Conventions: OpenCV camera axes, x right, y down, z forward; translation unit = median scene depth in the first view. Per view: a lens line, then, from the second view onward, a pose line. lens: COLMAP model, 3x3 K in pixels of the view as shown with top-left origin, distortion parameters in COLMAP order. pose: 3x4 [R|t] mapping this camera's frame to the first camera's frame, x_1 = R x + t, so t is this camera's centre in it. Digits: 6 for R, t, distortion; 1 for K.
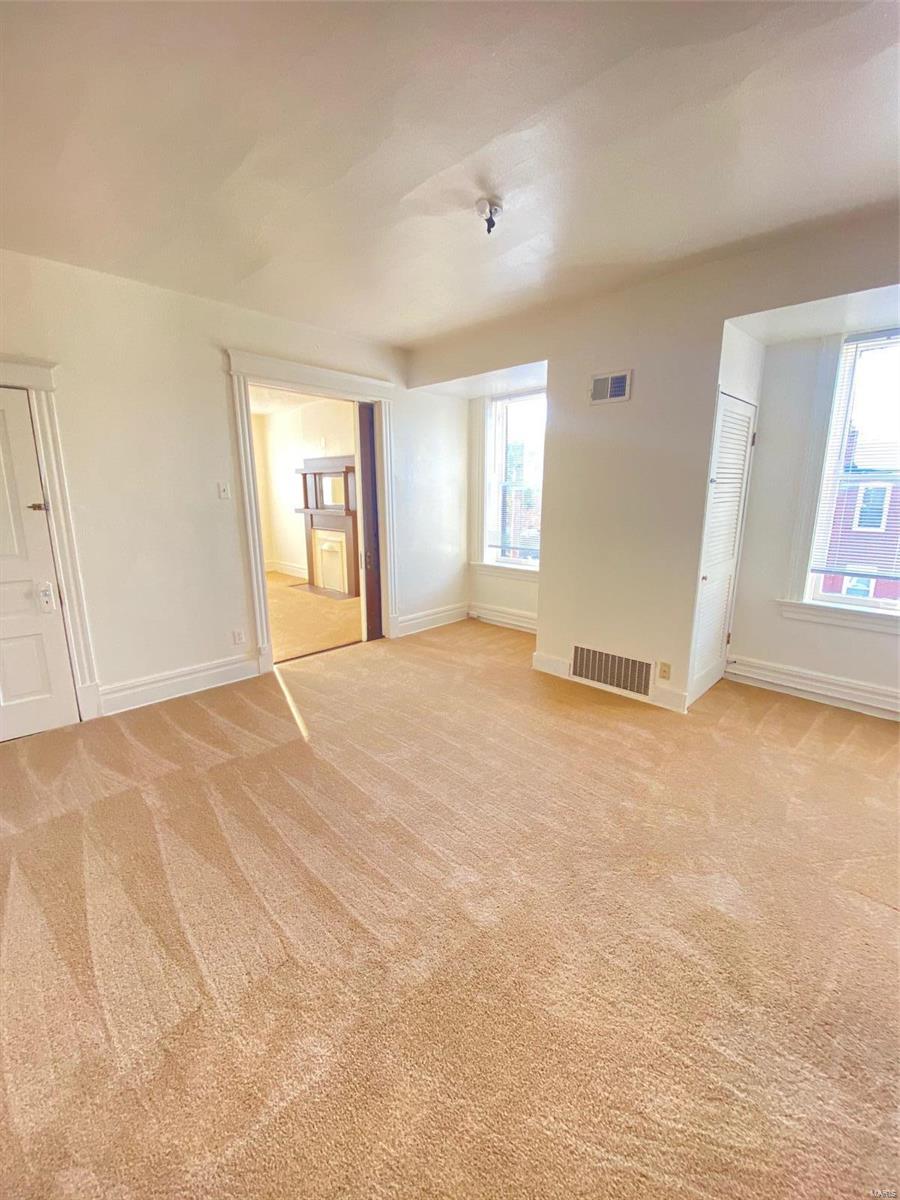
lens RADIAL K [[487.9, 0, 452.4], [0, 487.9, 595.9], [0, 0, 1]] dist [0.042751, -0.025733]
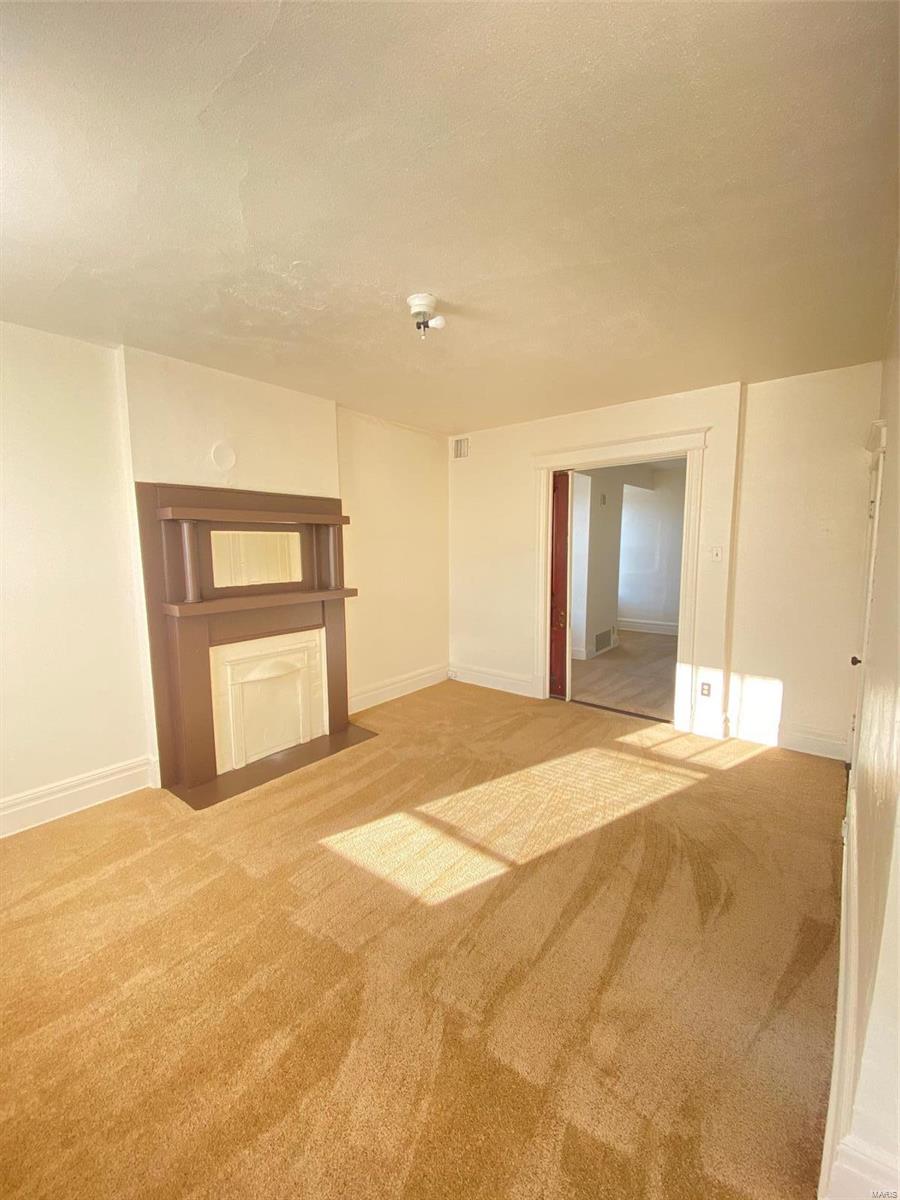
lens RADIAL K [[487.9, 0, 452.4], [0, 487.9, 595.9], [0, 0, 1]] dist [0.042751, -0.025733]
pose [[-0.103379, -0.109246, 0.988624, -1.969718], [0.217007, 0.967528, 0.129606, -0.511949], [-0.970681, 0.227937, -0.076315, 2.182642]]
